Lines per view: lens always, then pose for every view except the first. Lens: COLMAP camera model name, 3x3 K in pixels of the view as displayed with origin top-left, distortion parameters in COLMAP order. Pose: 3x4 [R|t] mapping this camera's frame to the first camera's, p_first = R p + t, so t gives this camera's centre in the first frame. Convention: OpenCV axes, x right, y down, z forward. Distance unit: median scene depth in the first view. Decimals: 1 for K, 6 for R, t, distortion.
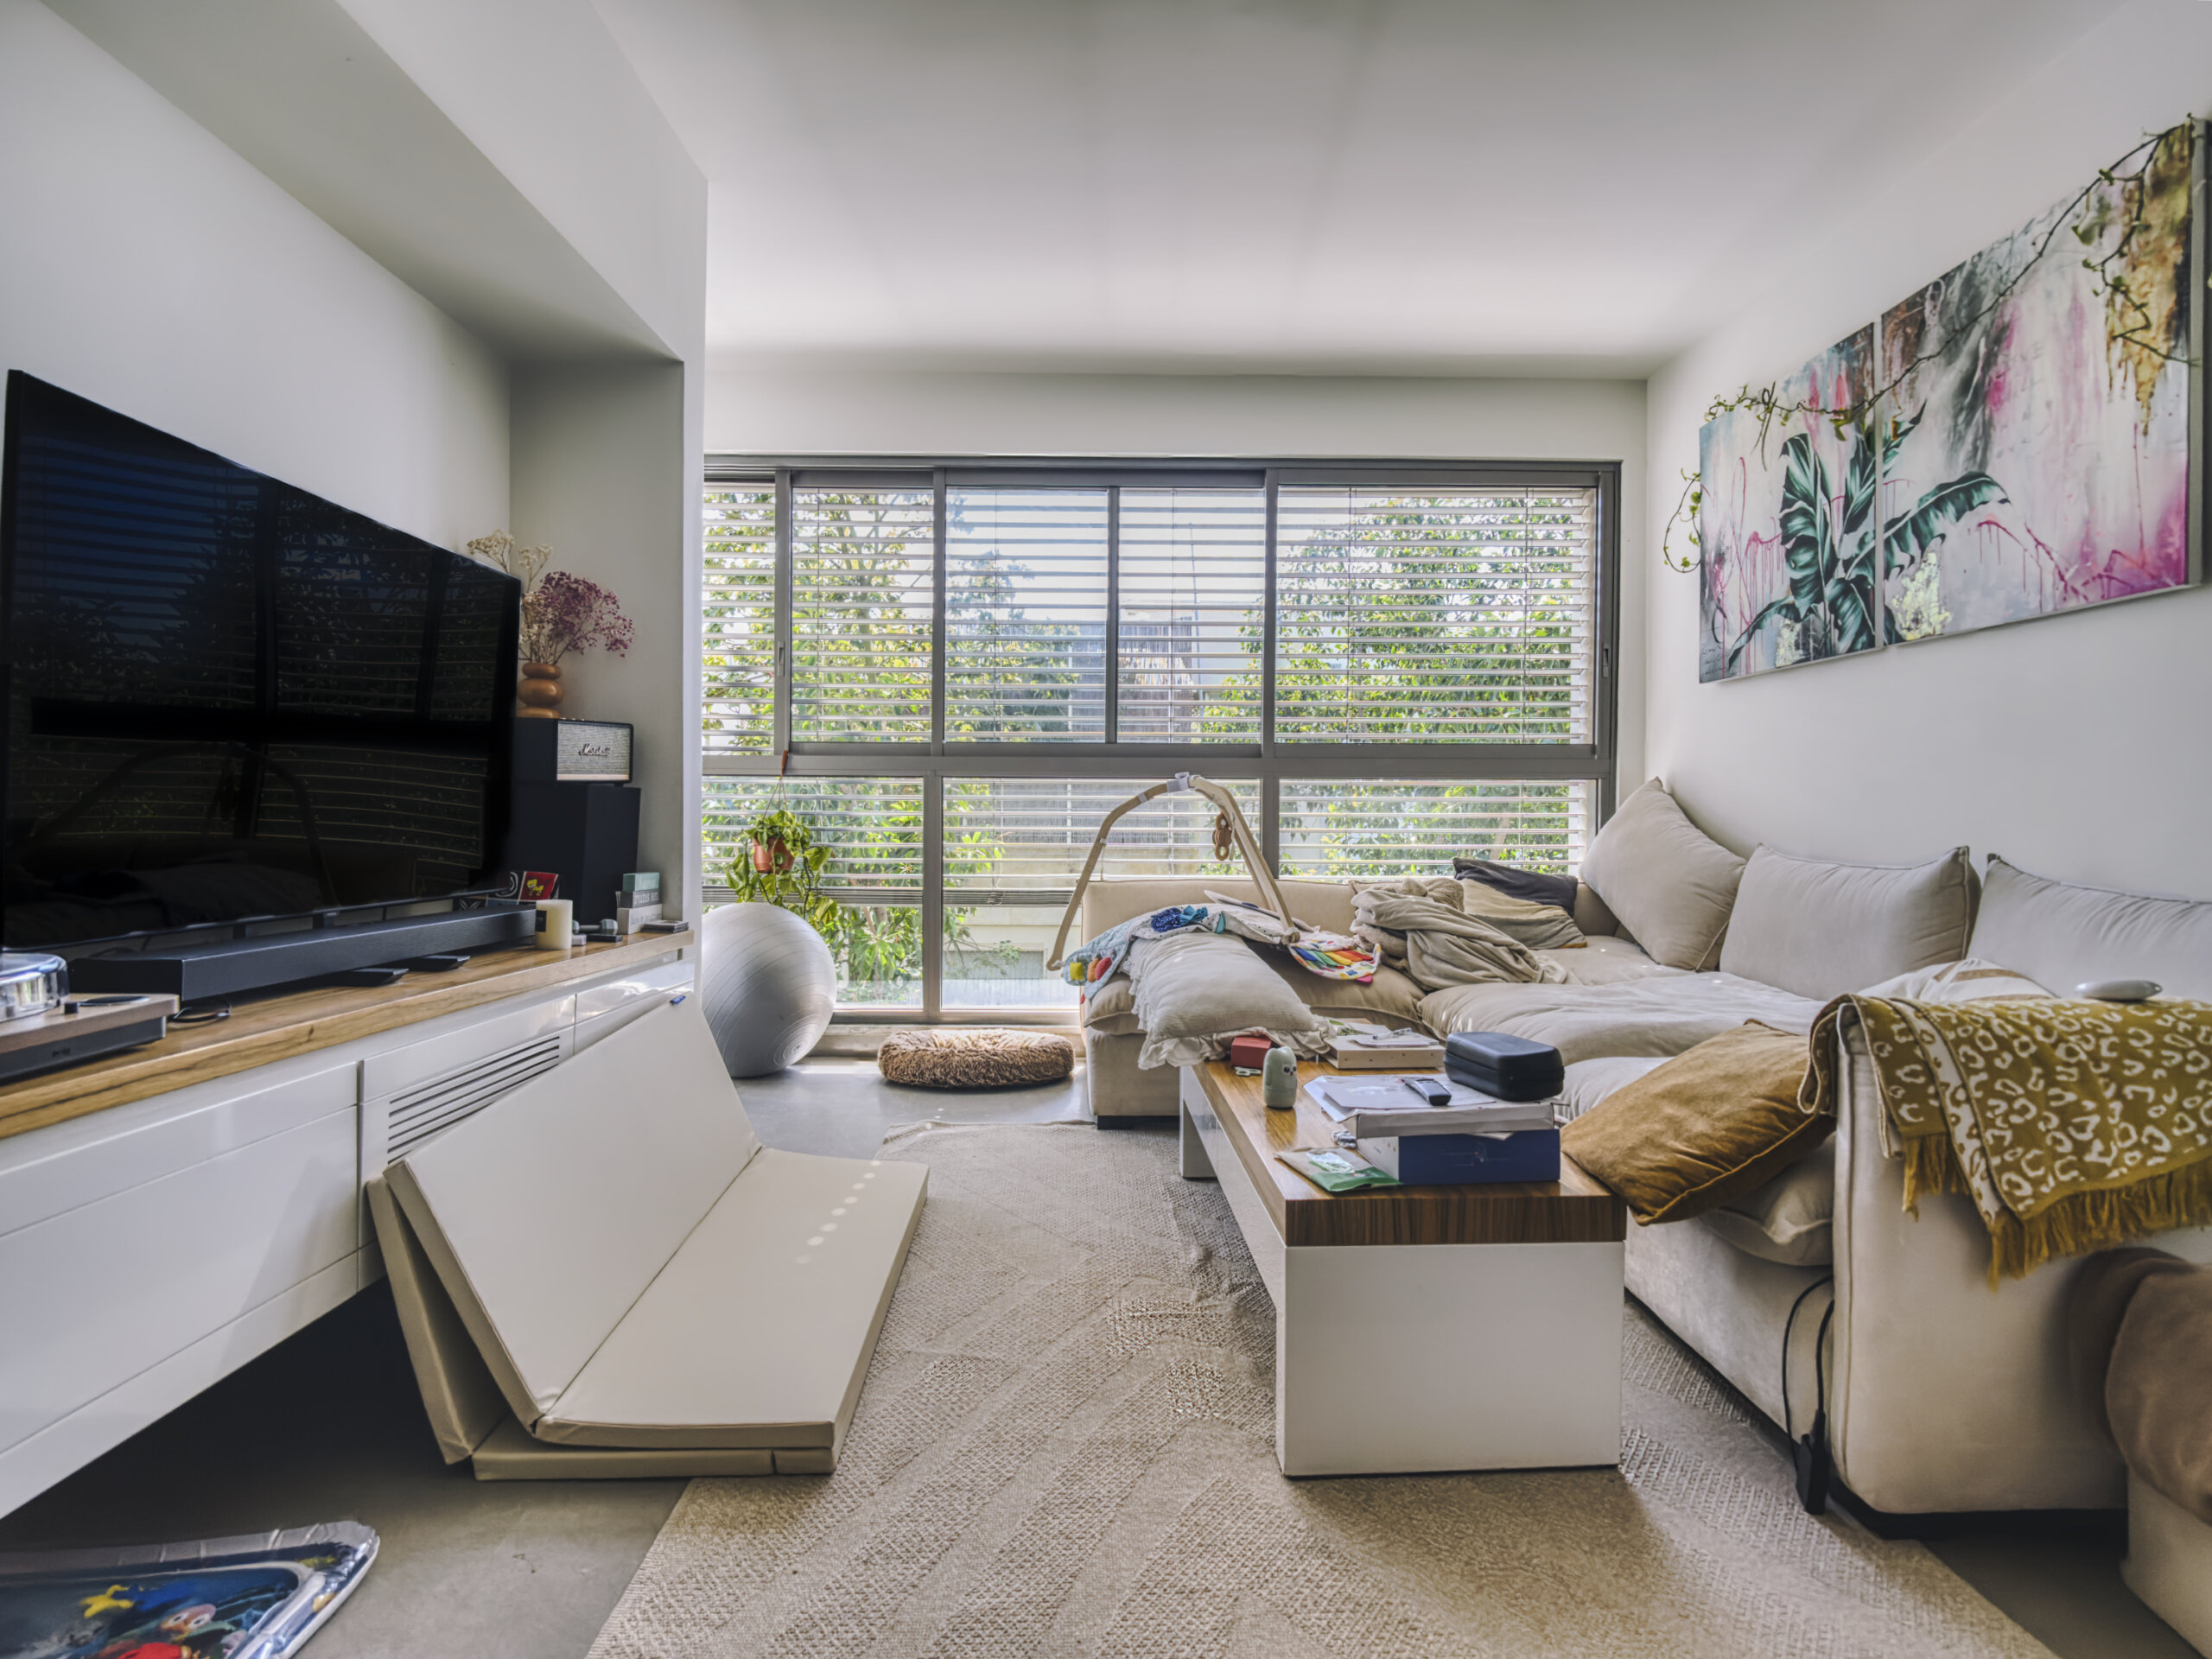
lens RADIAL K [[1142.1, 0, 1106.7], [0, 1142.1, 815.1], [0, 0, 1]] dist [-0.000166, -0.023537]
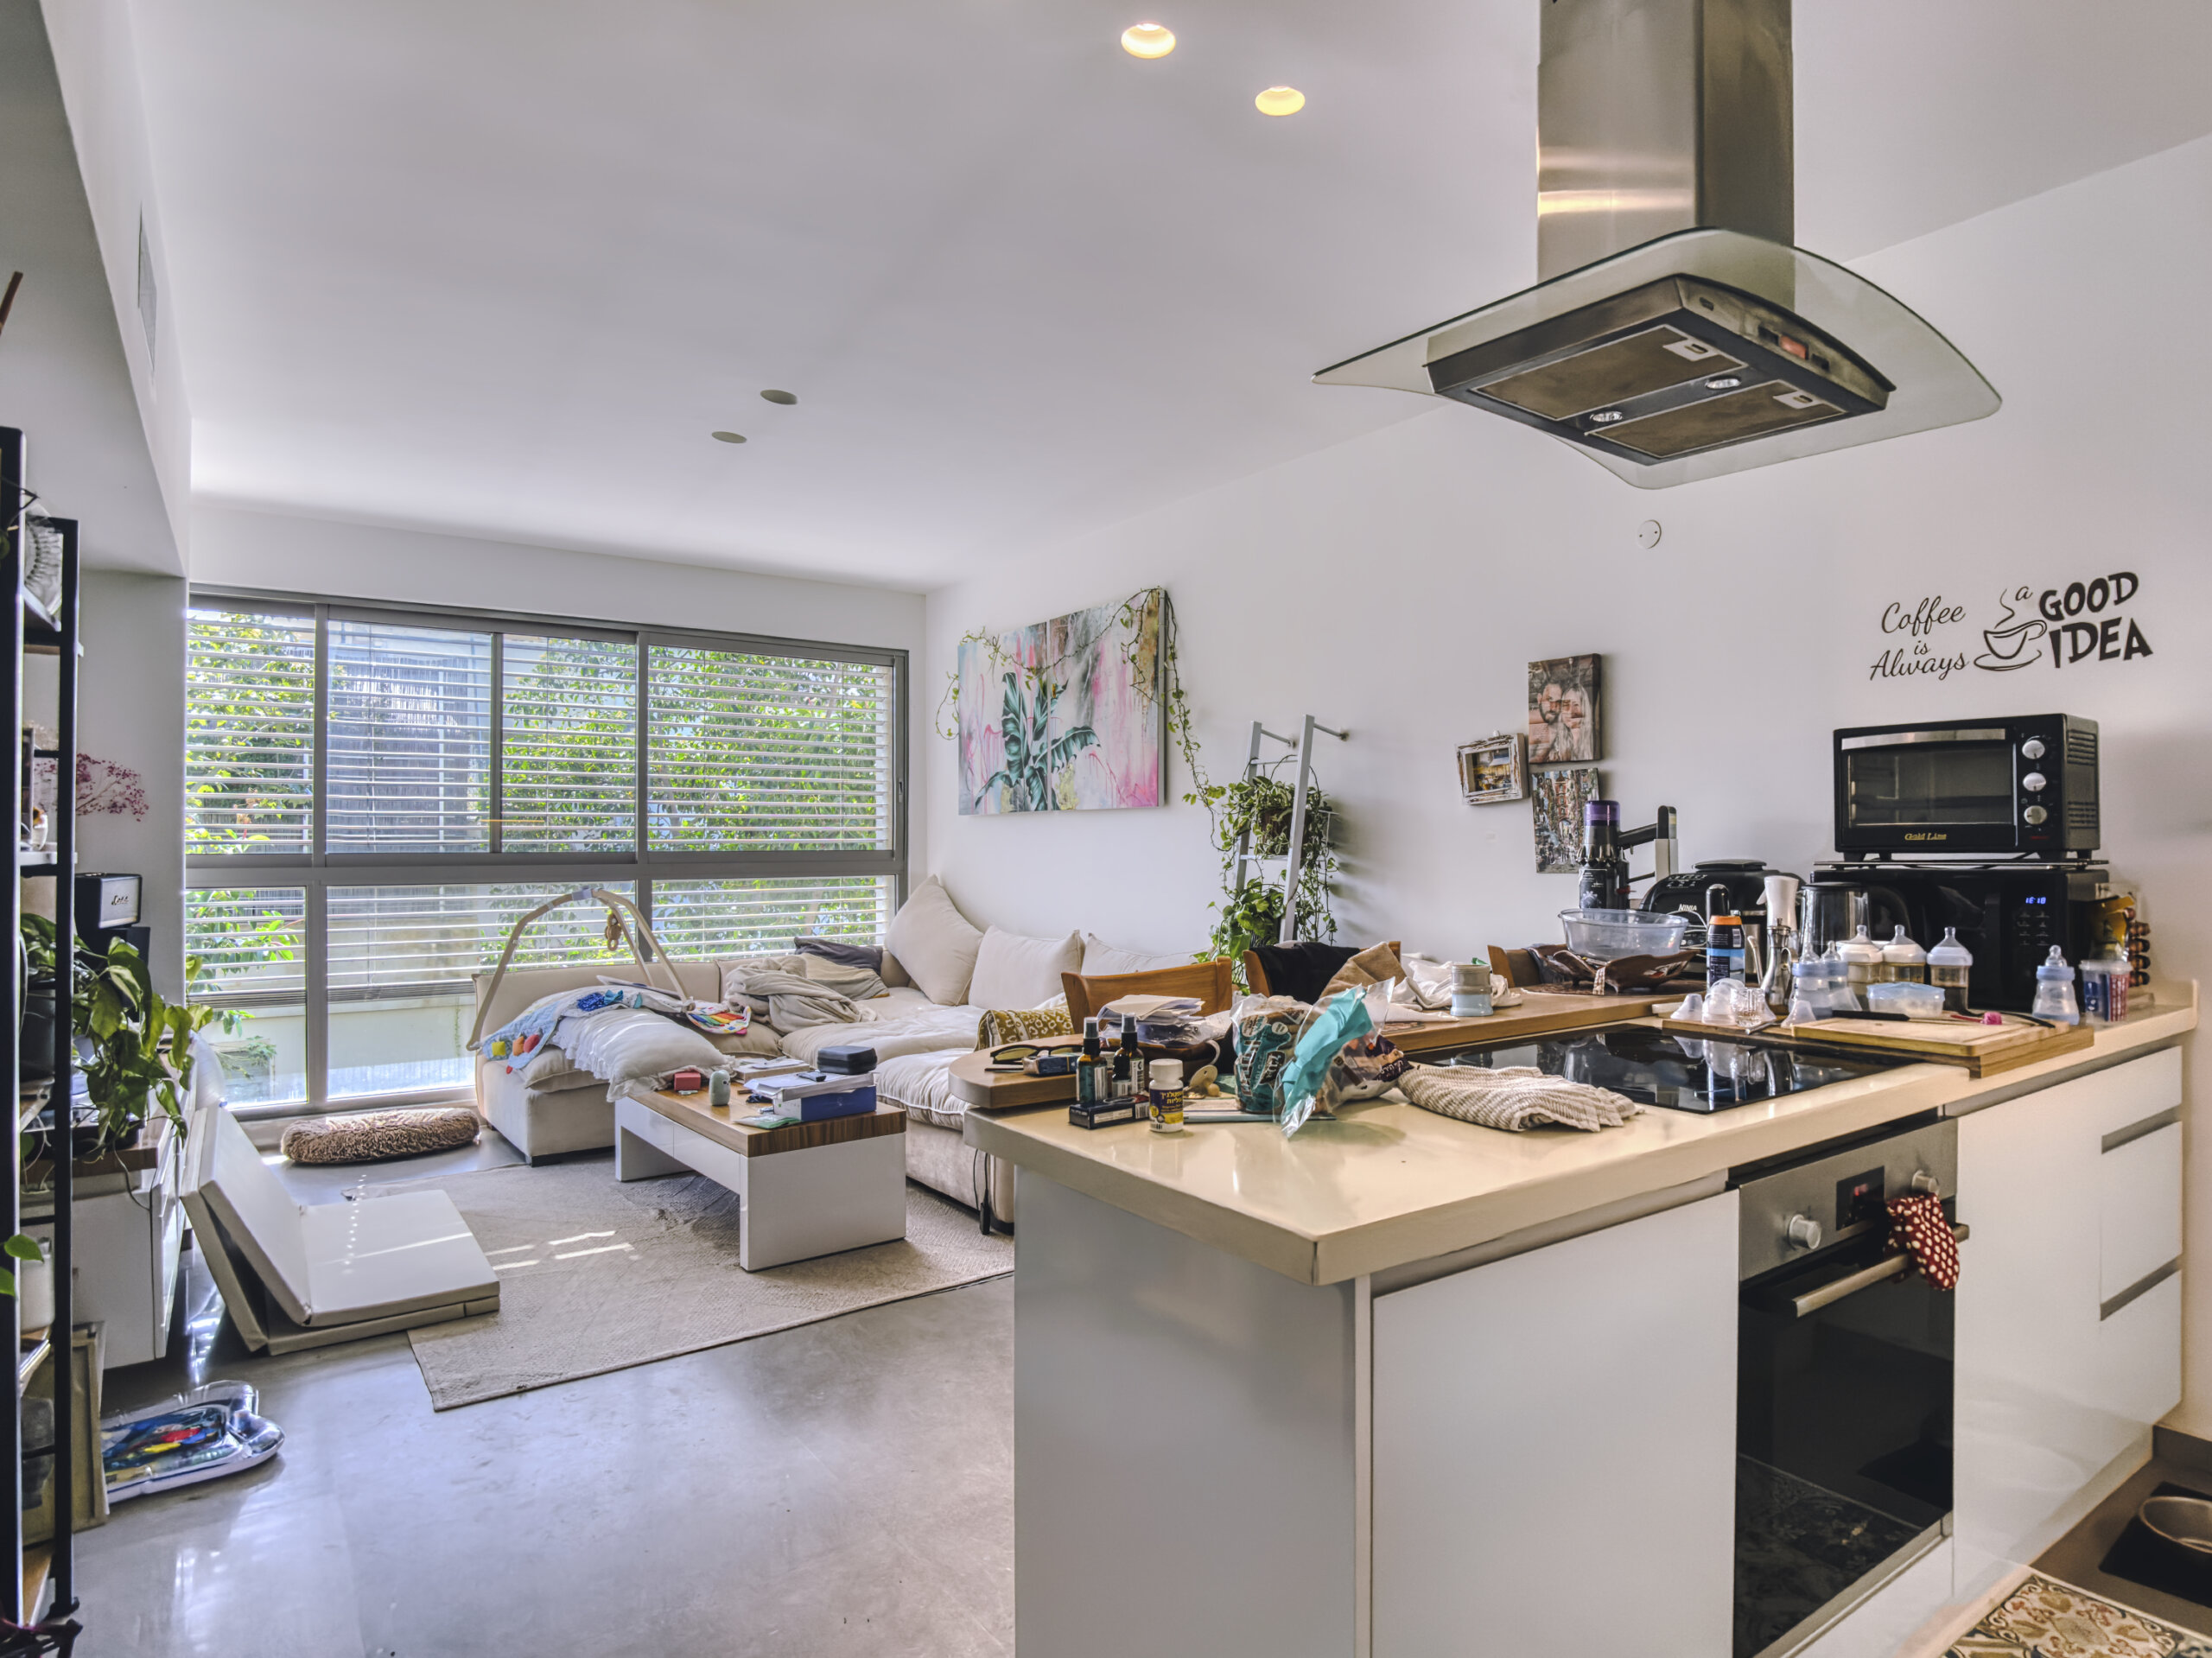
lens RADIAL K [[1221.8, 0, 1225.2], [0, 1221.8, 847.2], [0, 0, 1]] dist [0.001659, -0.026490]
pose [[0.786578, -0.006323, 0.617458, -0.259111], [0.011519, 0.999924, -0.004435, -0.079831], [-0.617383, 0.010601, 0.786591, -0.627719]]
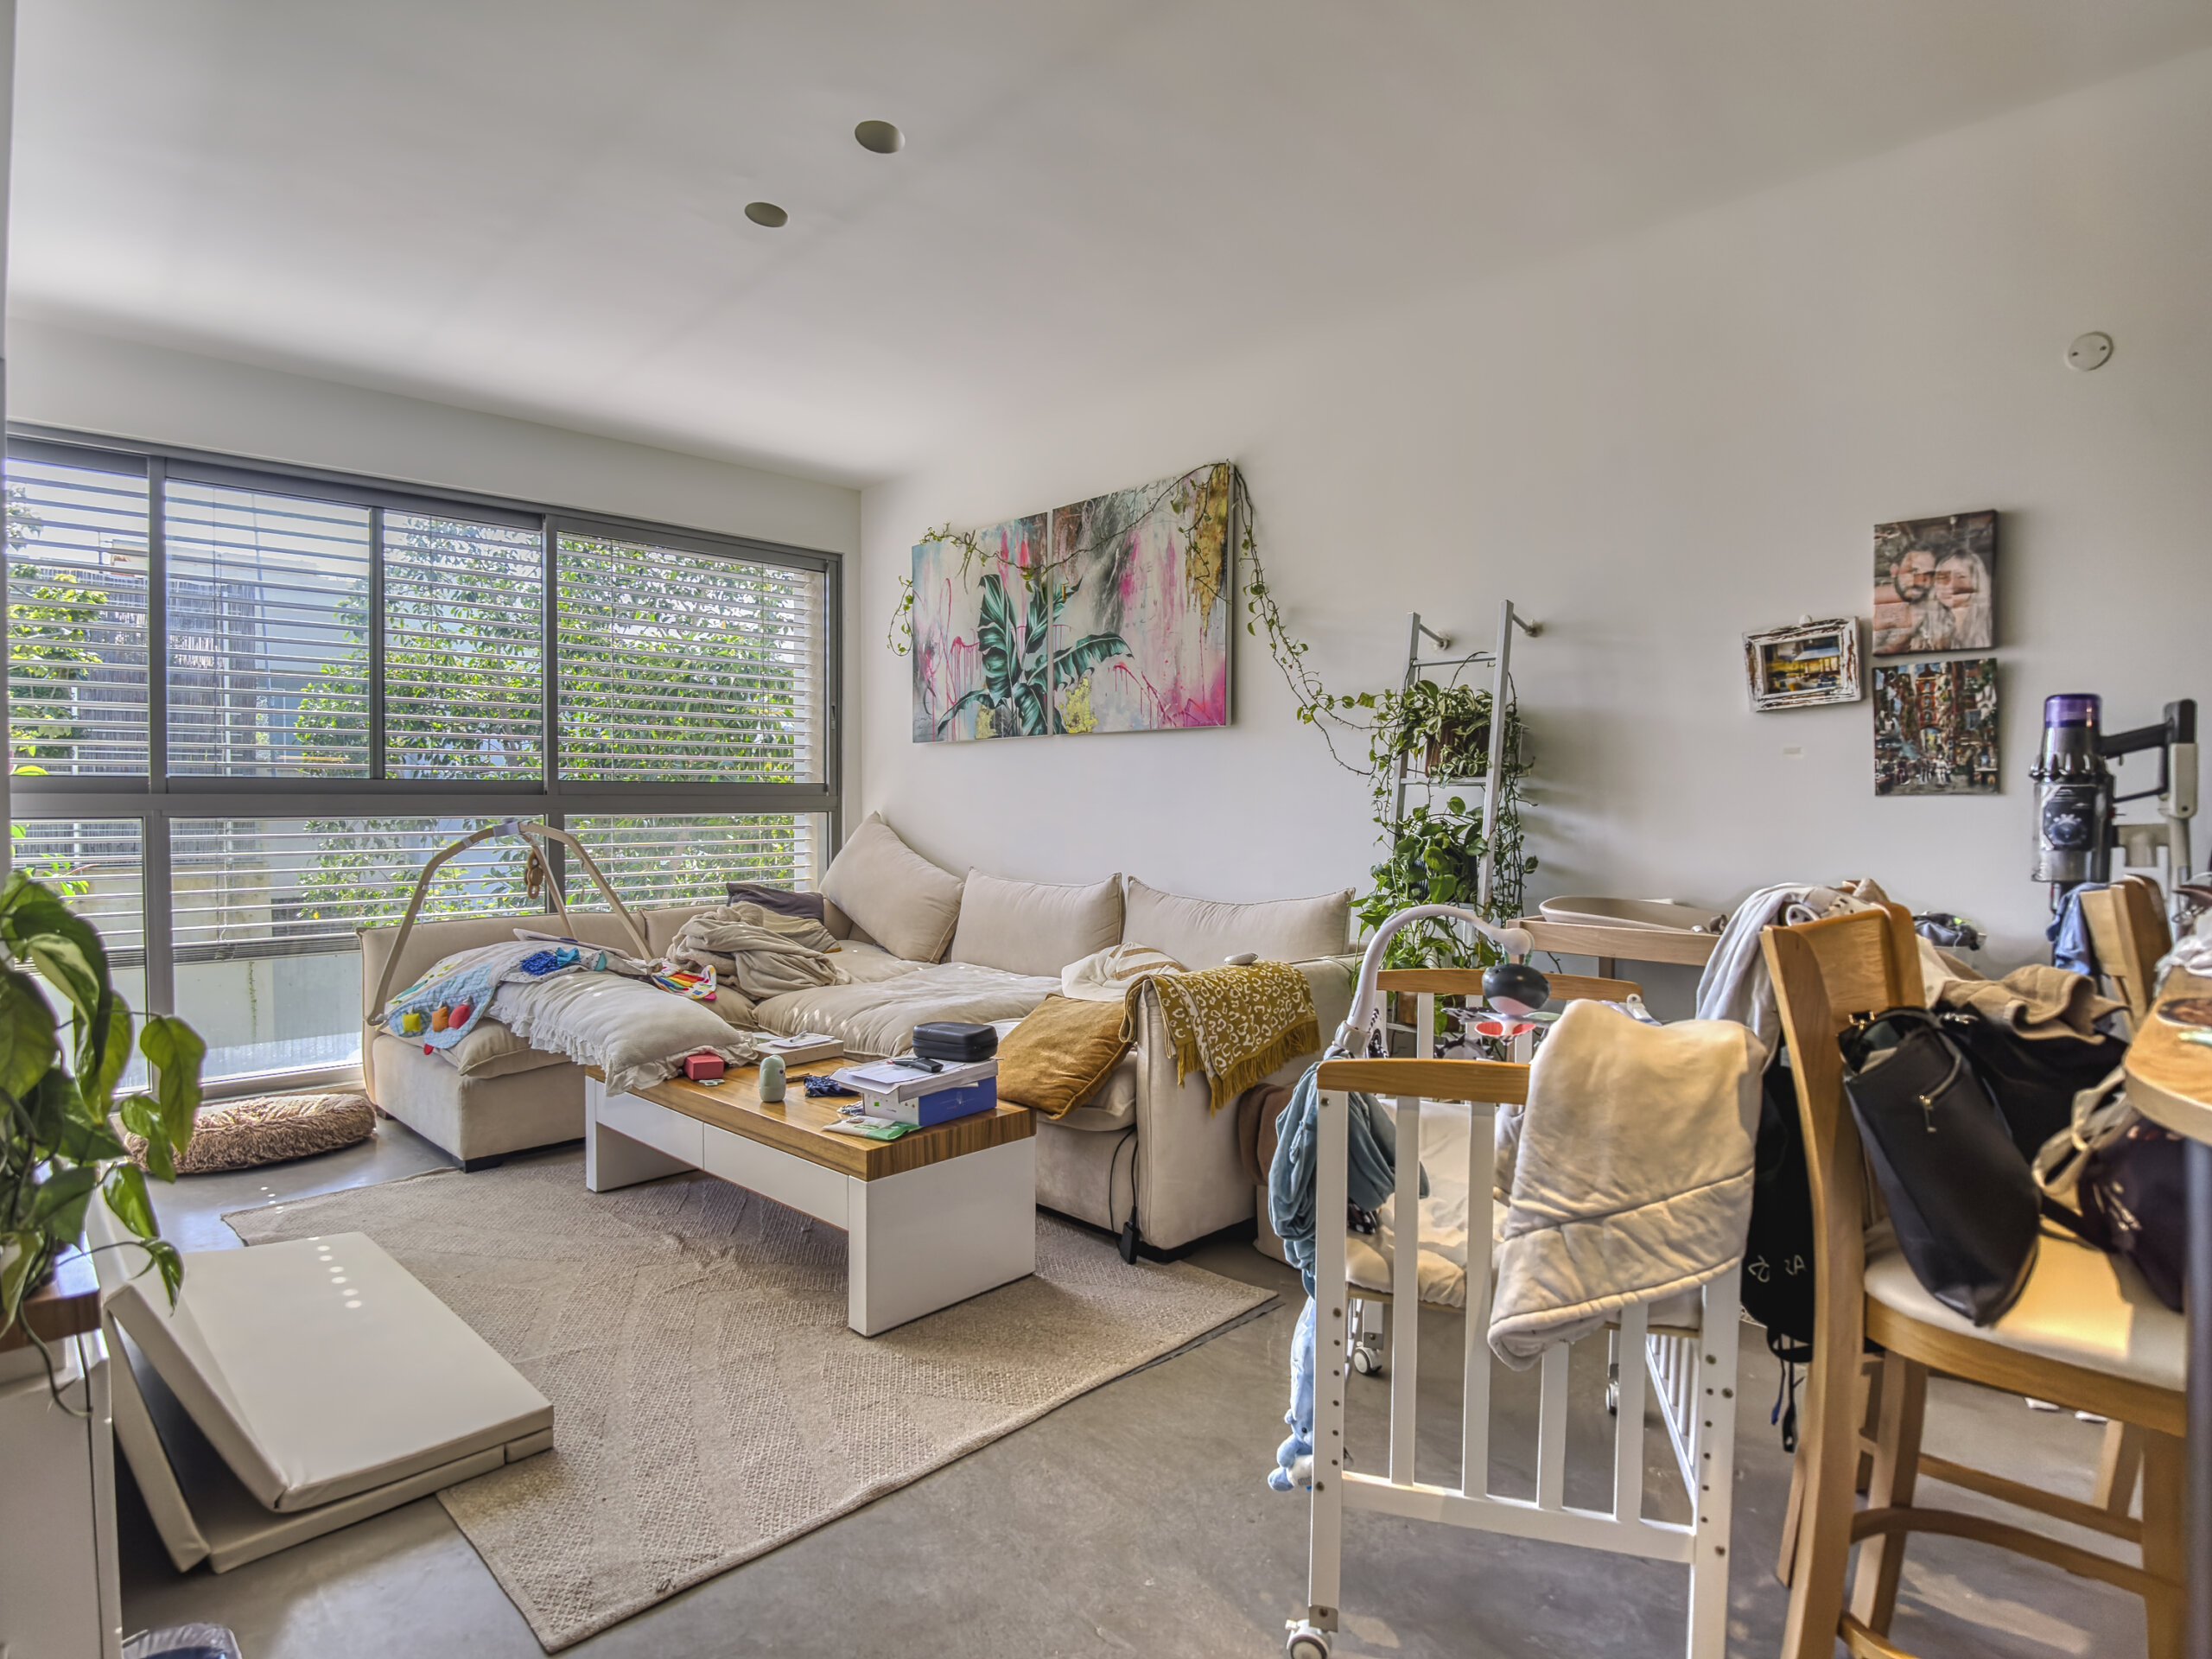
lens RADIAL K [[1167.0, 0, 1076.2], [0, 1167.0, 835.0], [0, 0, 1]] dist [0.001895, -0.026662]
pose [[0.734232, -0.022581, 0.678523, -0.330533], [0.006704, 0.999639, 0.026014, -0.055370], [-0.678865, -0.014552, 0.734118, -0.144955]]
